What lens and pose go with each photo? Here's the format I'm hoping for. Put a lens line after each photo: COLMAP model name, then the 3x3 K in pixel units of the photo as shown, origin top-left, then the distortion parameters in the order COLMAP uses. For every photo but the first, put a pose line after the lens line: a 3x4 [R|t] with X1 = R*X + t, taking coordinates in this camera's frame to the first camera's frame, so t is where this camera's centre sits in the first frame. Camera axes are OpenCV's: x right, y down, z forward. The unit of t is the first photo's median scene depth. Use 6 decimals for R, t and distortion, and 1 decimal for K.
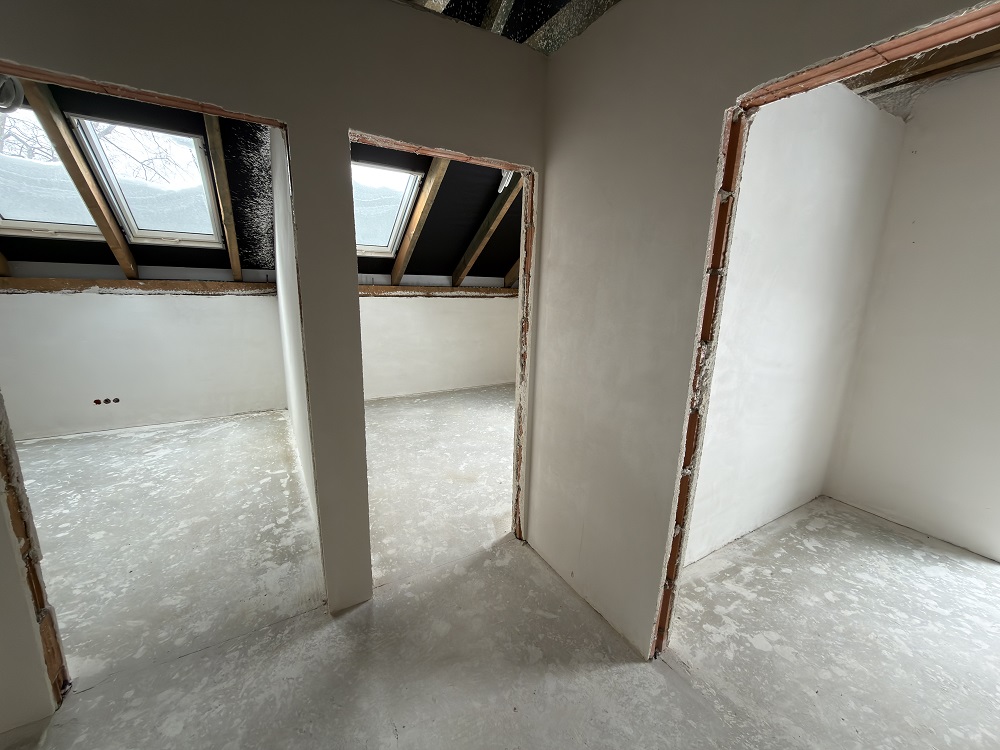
lens RADIAL K [[398.1, 0, 501.6], [0, 398.1, 378.0], [0, 0, 1]] dist [0.001135, -0.000319]
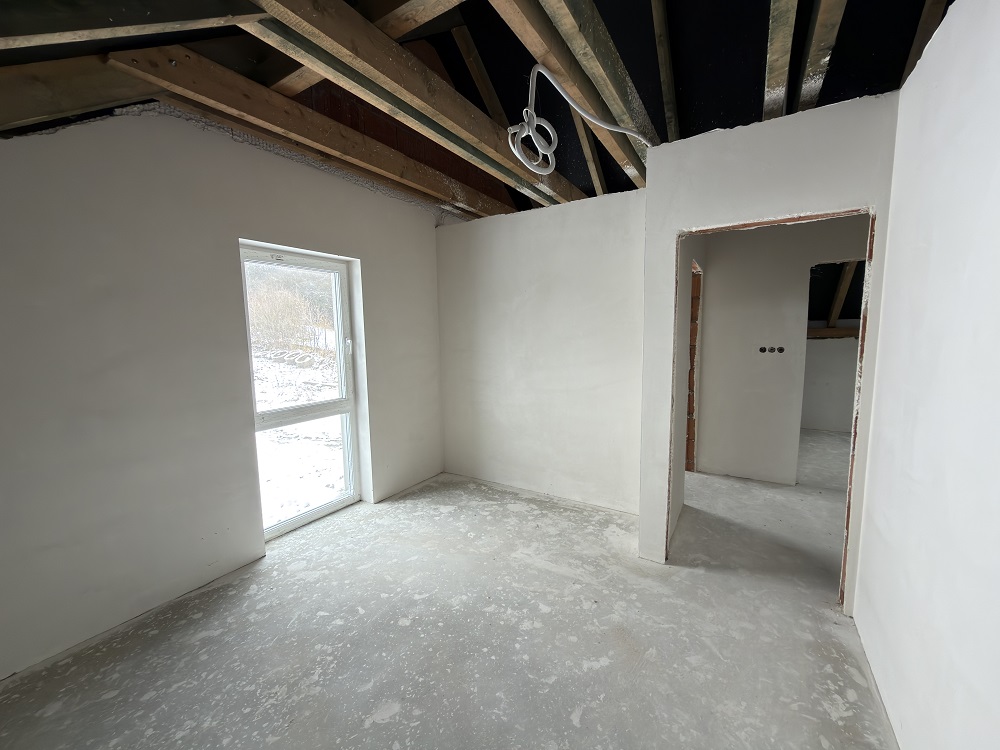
lens RADIAL K [[398.1, 0, 499.8], [0, 398.1, 373.8], [0, 0, 1]] dist [0.001135, -0.000319]
pose [[-0.459708, -0.114335, 0.880680, -0.466493], [0.204356, 0.951446, 0.230194, -0.299238], [-0.864238, 0.285794, -0.414022, 1.229578]]
